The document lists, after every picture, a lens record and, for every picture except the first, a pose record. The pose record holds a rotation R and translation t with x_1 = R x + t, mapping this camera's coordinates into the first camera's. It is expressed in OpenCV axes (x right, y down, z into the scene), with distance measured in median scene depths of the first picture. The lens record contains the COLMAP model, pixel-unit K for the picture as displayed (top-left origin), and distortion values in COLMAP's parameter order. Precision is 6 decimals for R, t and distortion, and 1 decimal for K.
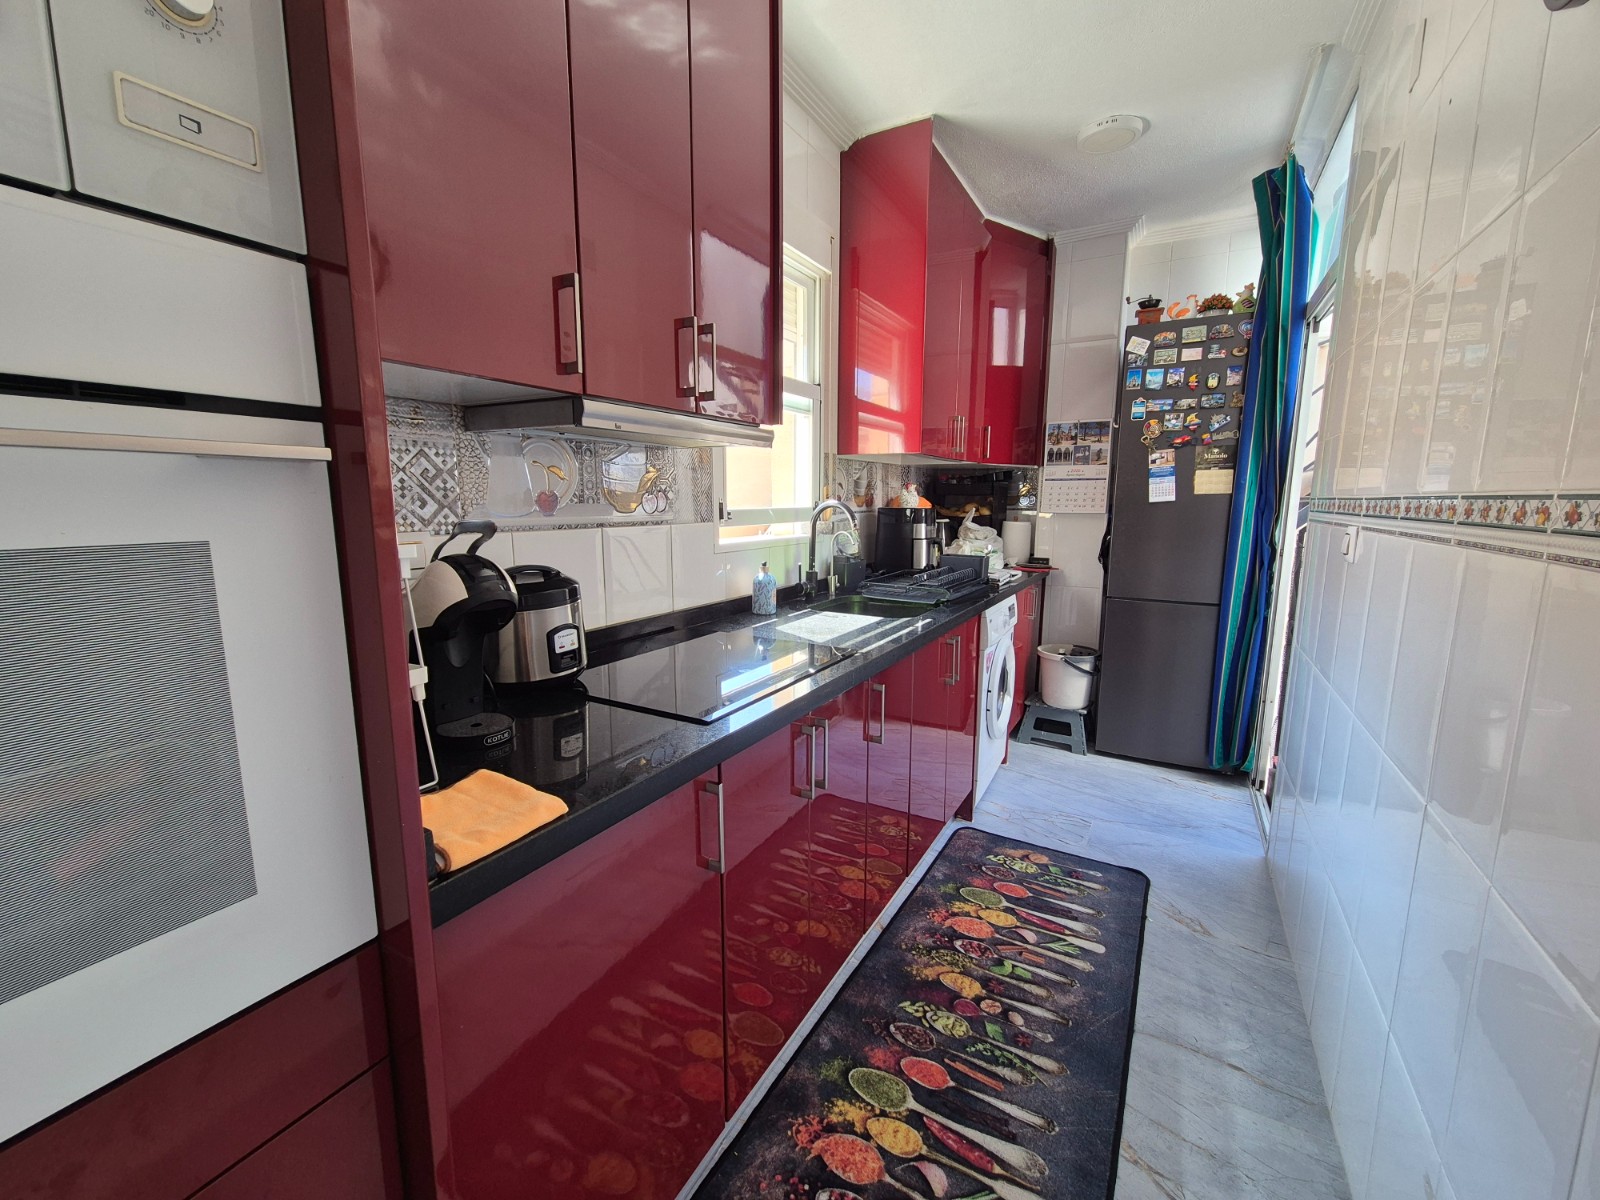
lens RADIAL K [[659.5, 0, 802.1], [0, 659.5, 596.3], [0, 0, 1]] dist [-0.000940, 0.000173]
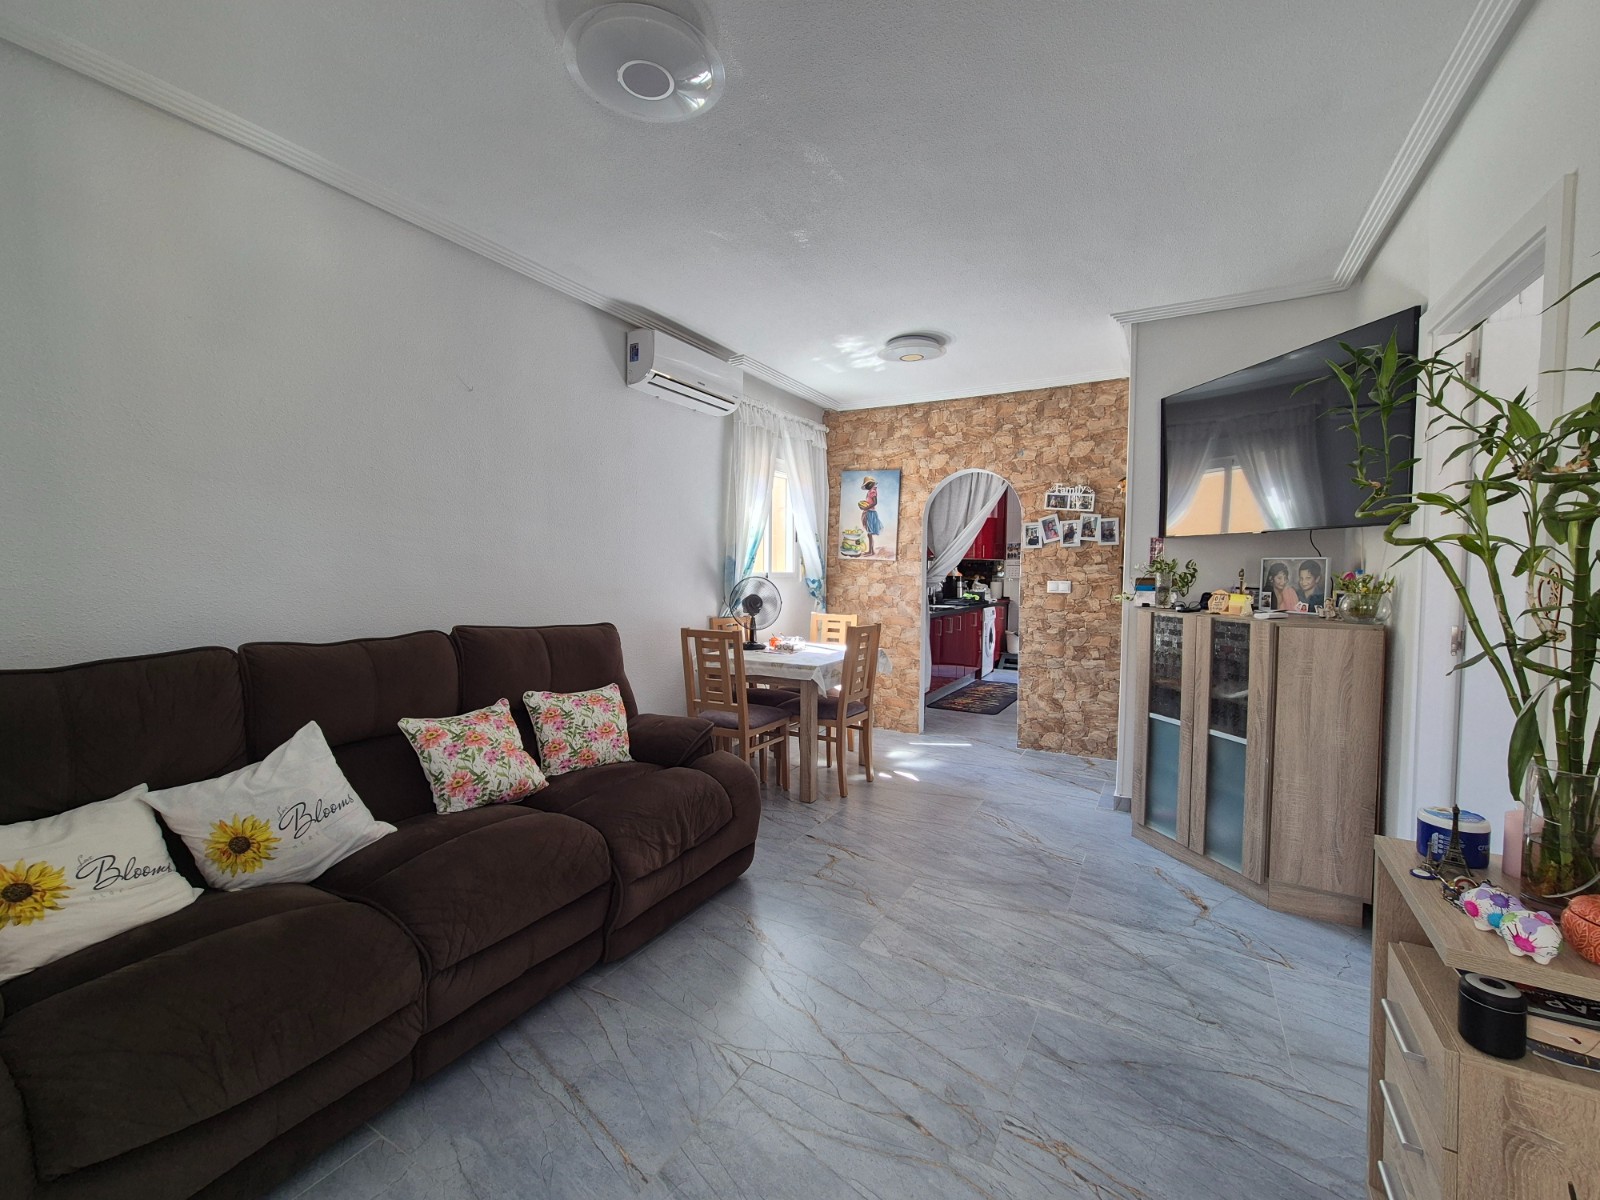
lens RADIAL K [[659.5, 0, 798.5], [0, 659.5, 600.1], [0, 0, 1]] dist [-0.000940, 0.000173]
pose [[0.999990, 0.004530, -0.000435, -0.461737], [-0.004551, 0.994792, -0.101821, 0.234337], [-0.000029, 0.101822, 0.994803, -1.622260]]
